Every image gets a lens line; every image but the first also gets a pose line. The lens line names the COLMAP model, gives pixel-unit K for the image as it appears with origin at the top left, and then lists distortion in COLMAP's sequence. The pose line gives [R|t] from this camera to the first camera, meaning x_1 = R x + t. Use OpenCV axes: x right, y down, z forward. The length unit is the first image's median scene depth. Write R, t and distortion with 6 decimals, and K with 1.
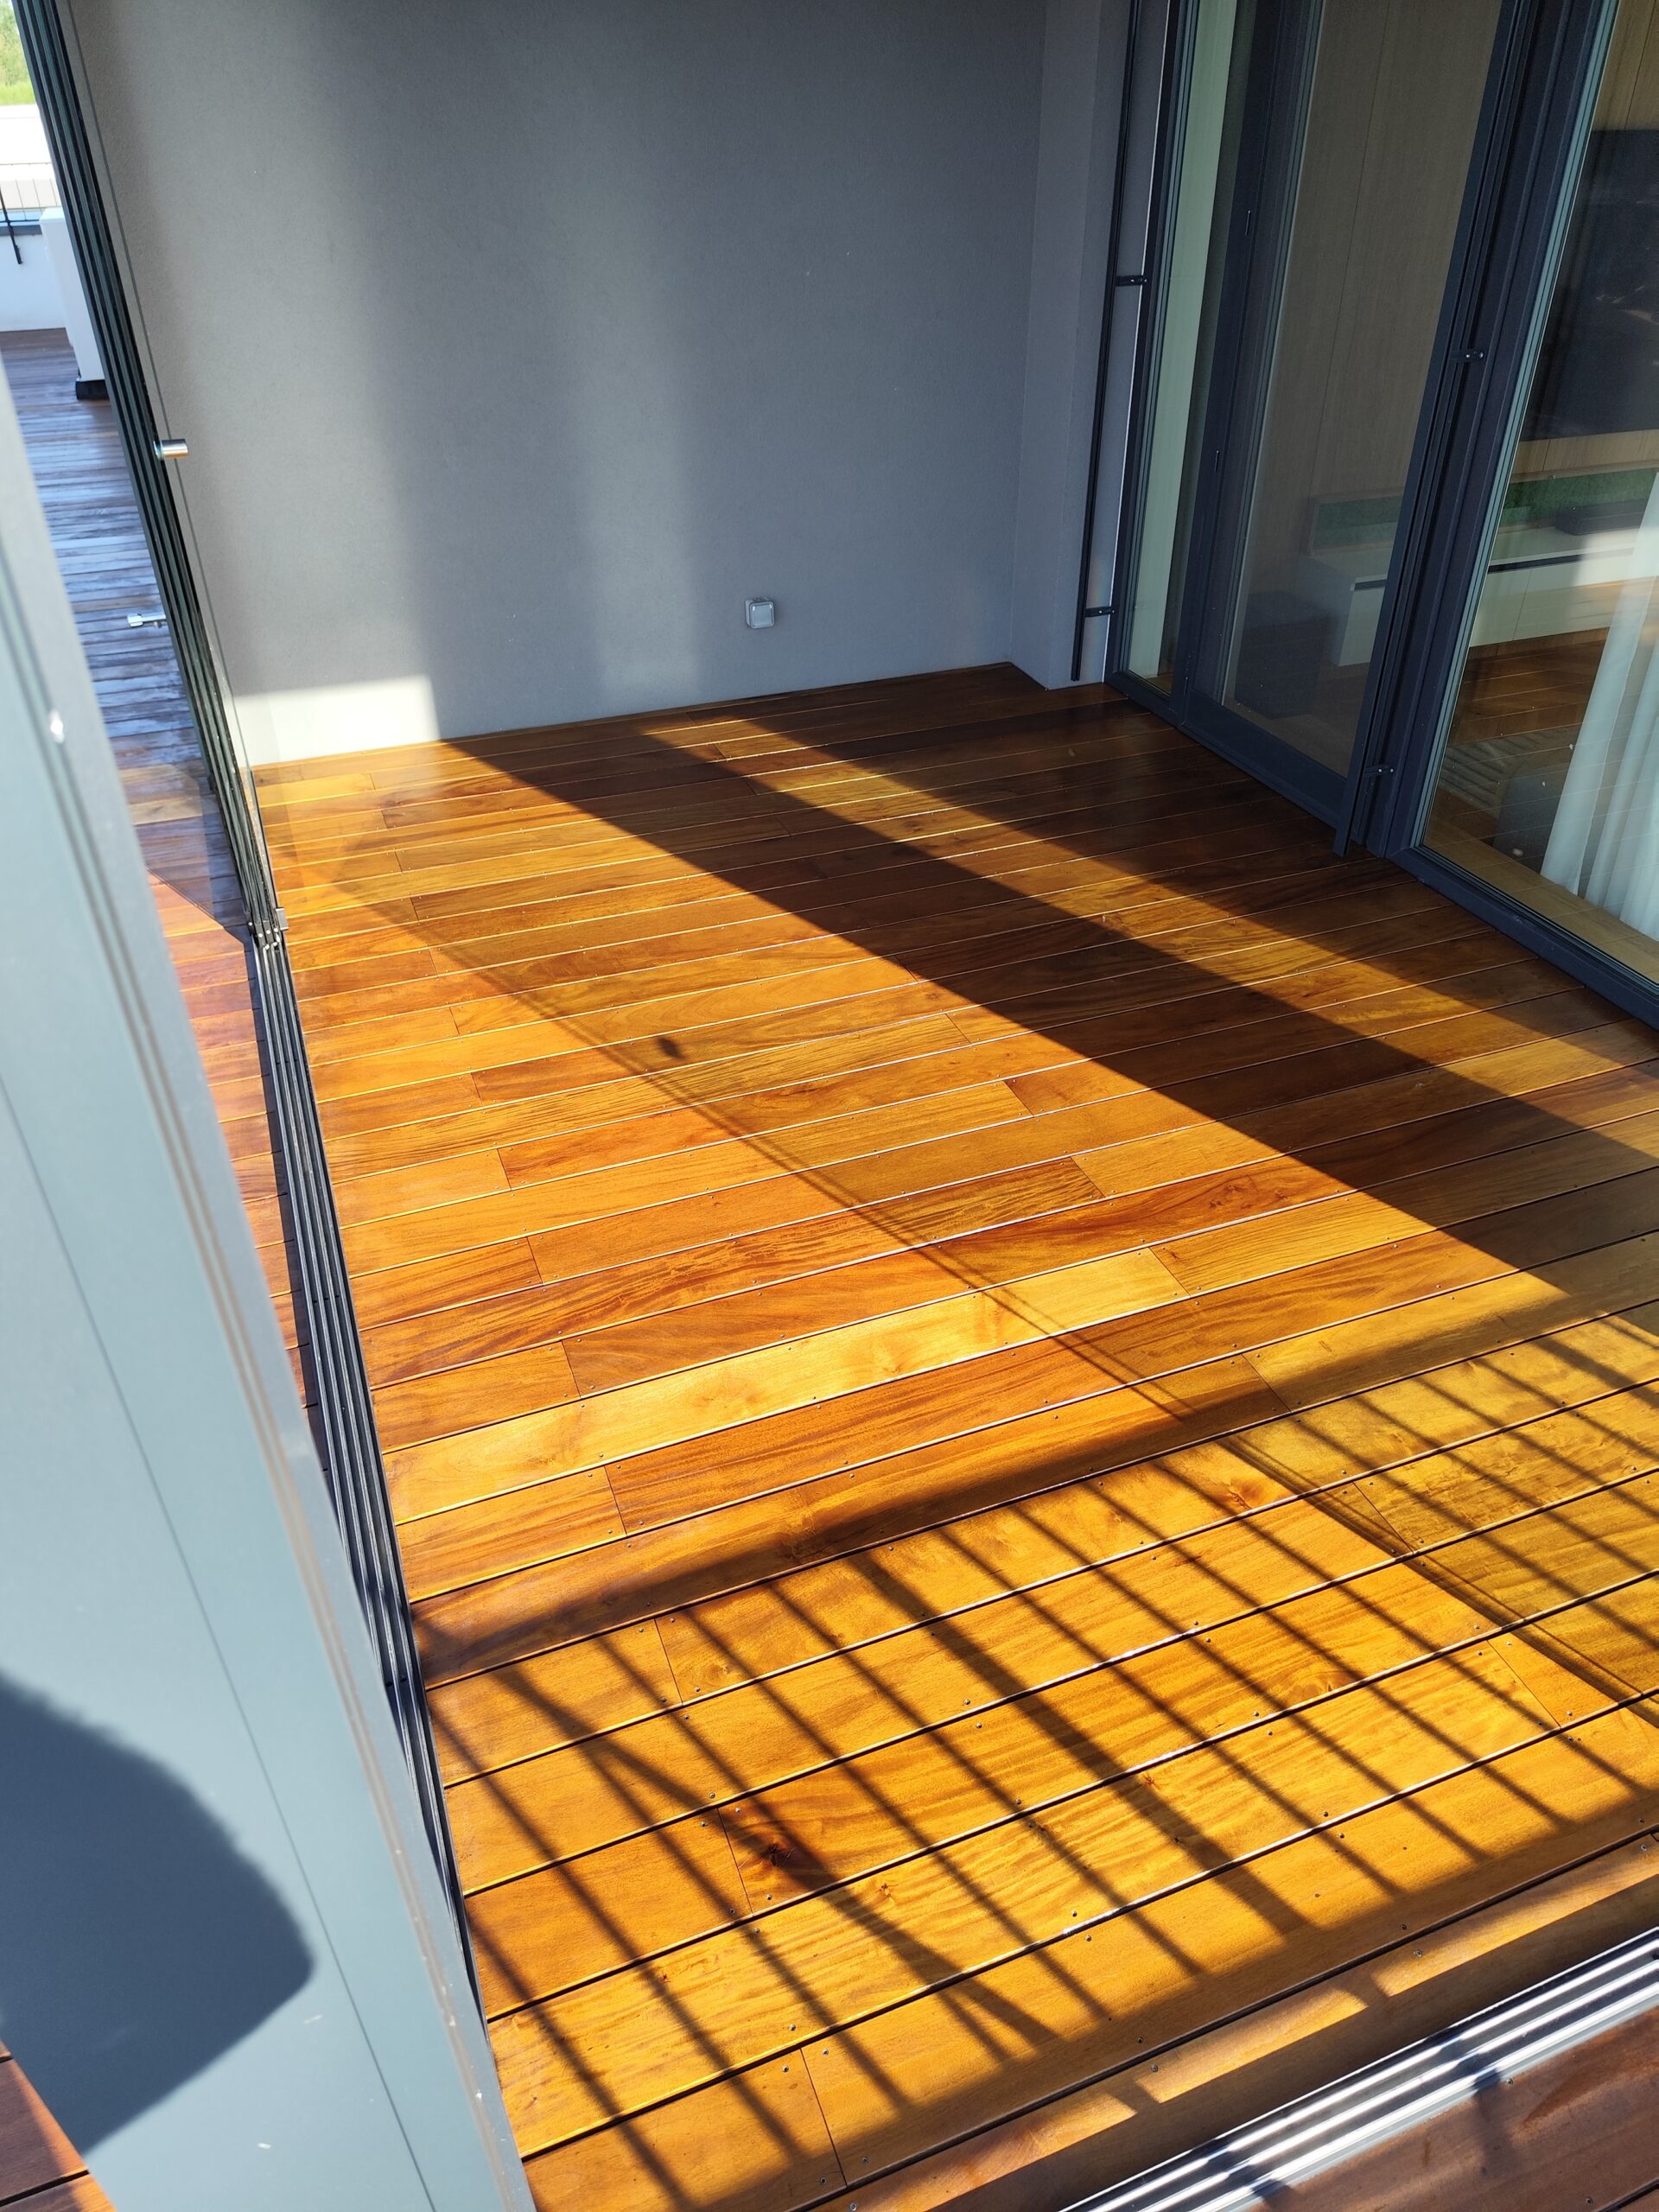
lens RADIAL K [[1509.4, 0, 829.5], [0, 1509.4, 1106.0], [0, 0, 1]] dist [0.006820, -0.004479]
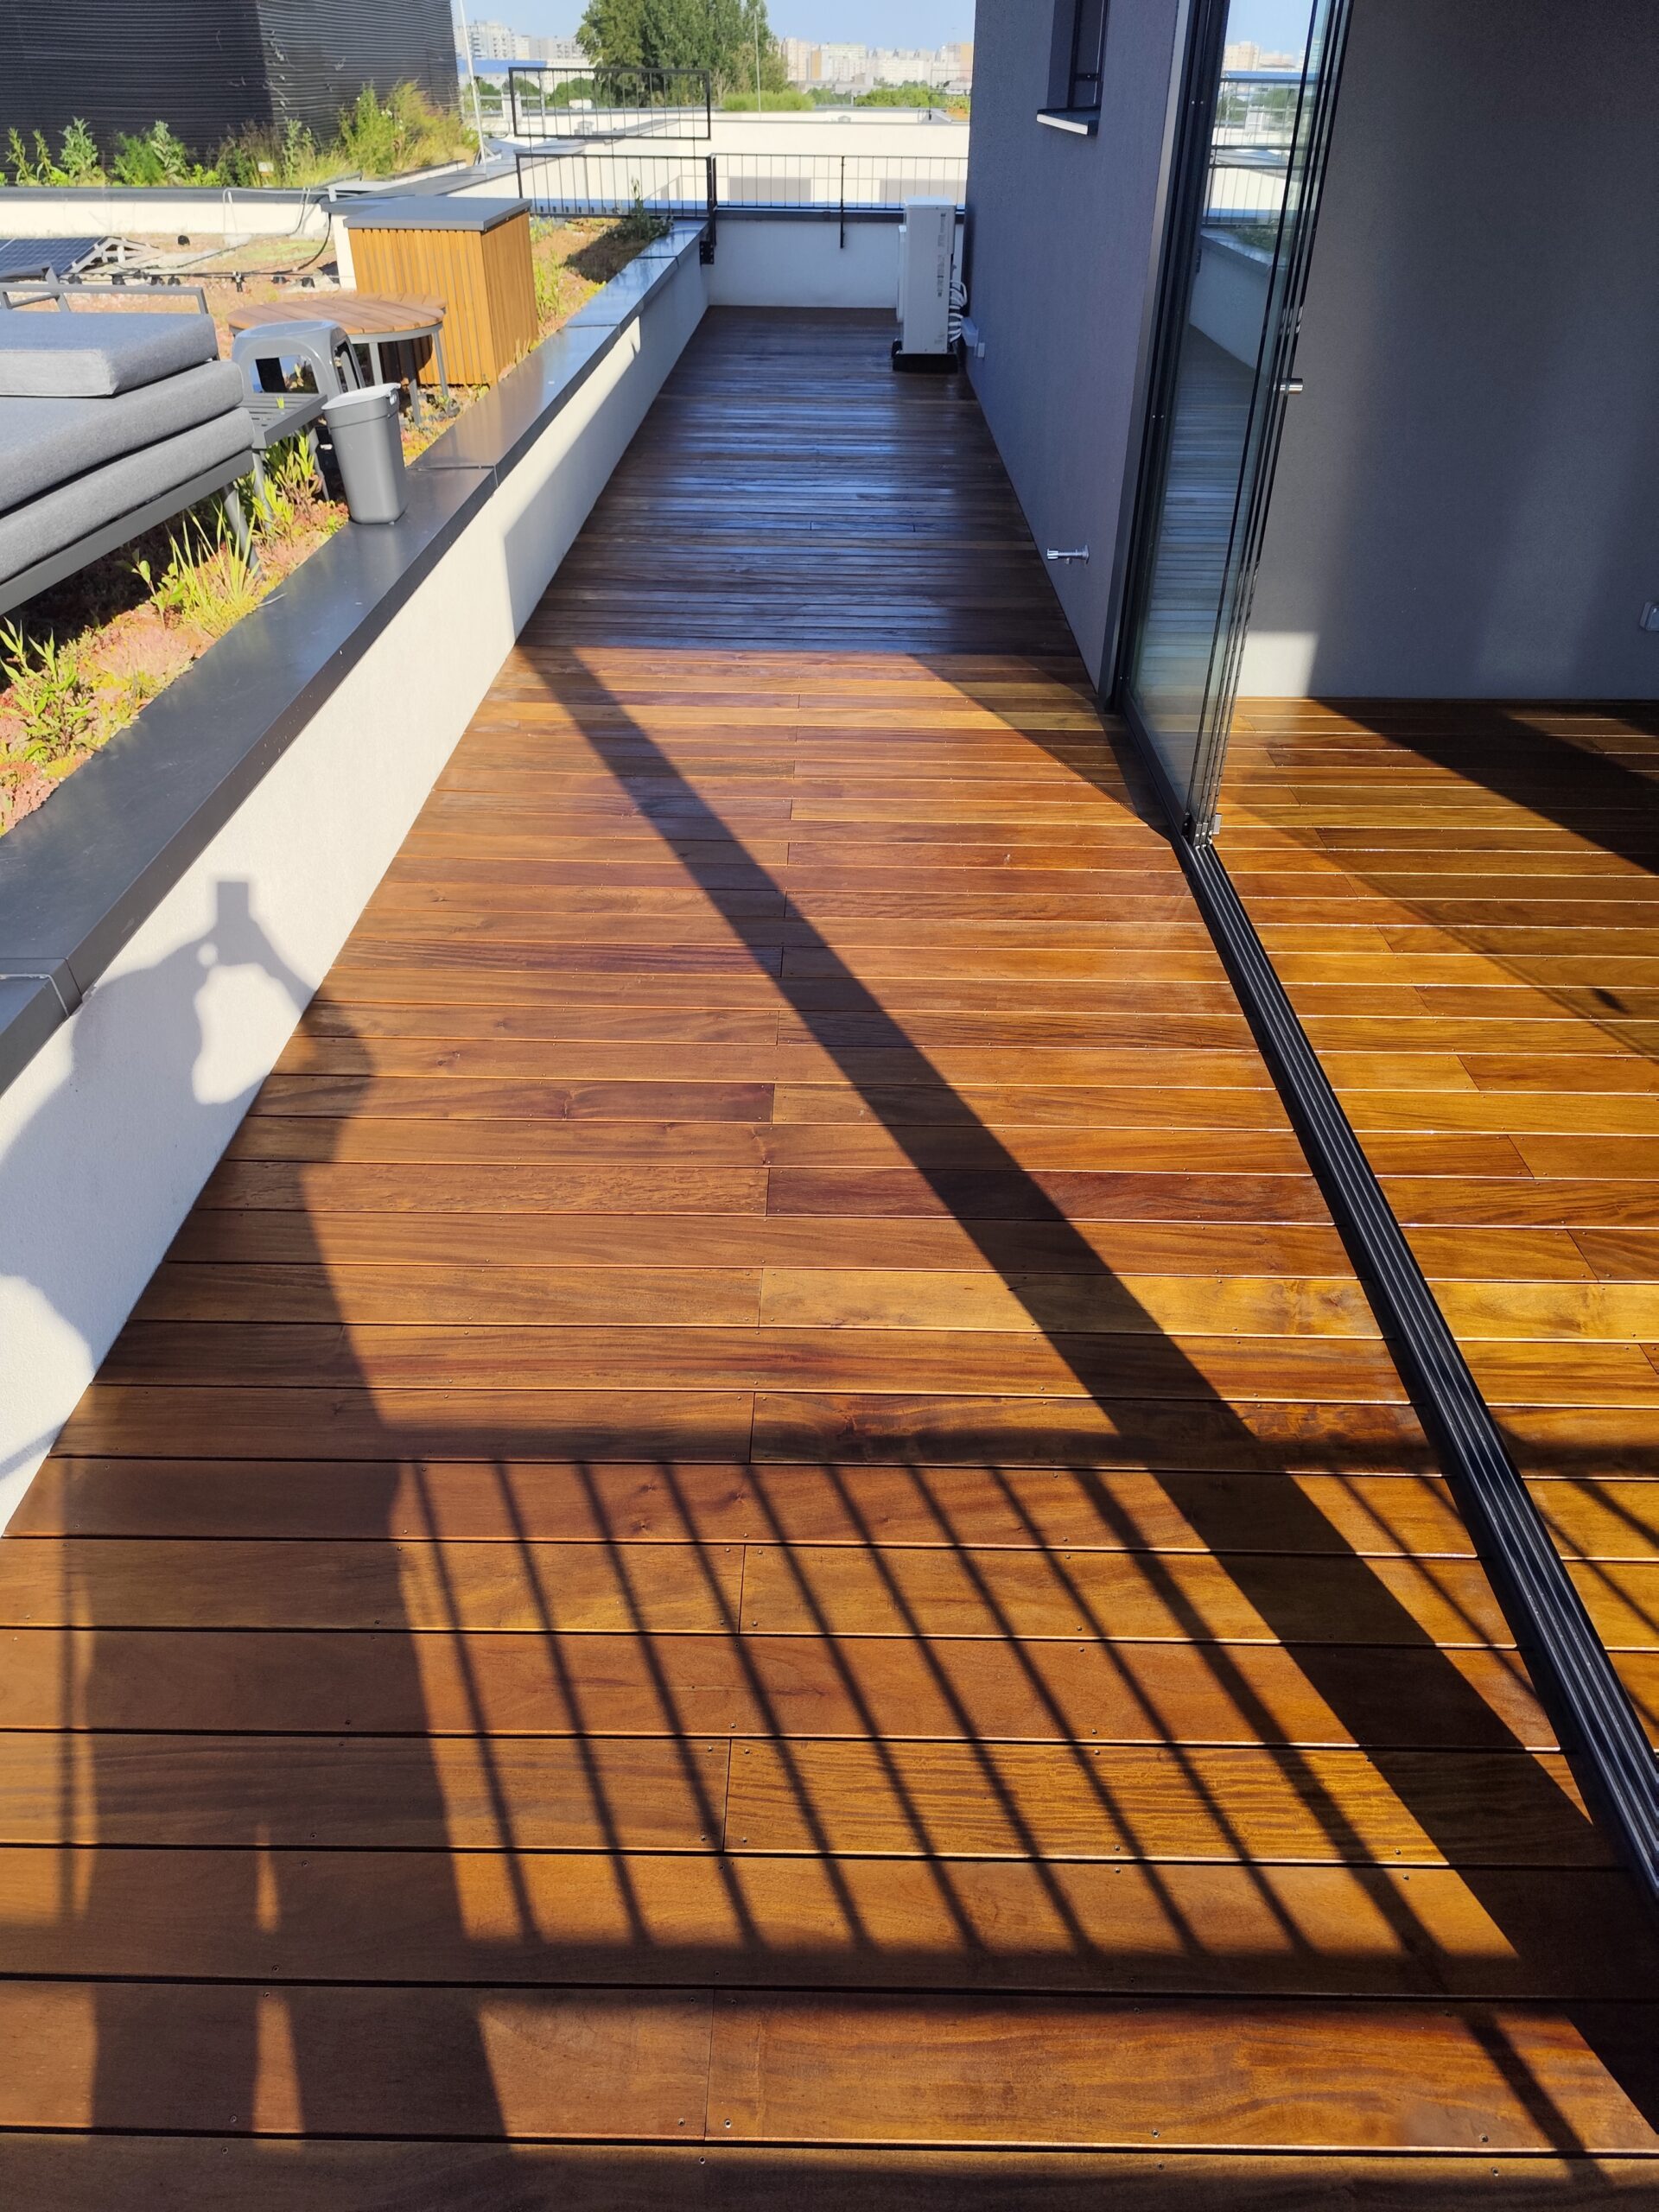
lens RADIAL K [[1509.4, 0, 829.5], [0, 1509.4, 1106.0], [0, 0, 1]] dist [0.006820, -0.004479]
pose [[0.930901, 0.214814, -0.295430, -0.242781], [-0.217674, 0.975736, 0.023586, 0.106051], [0.293329, 0.042351, 0.955073, -0.118438]]
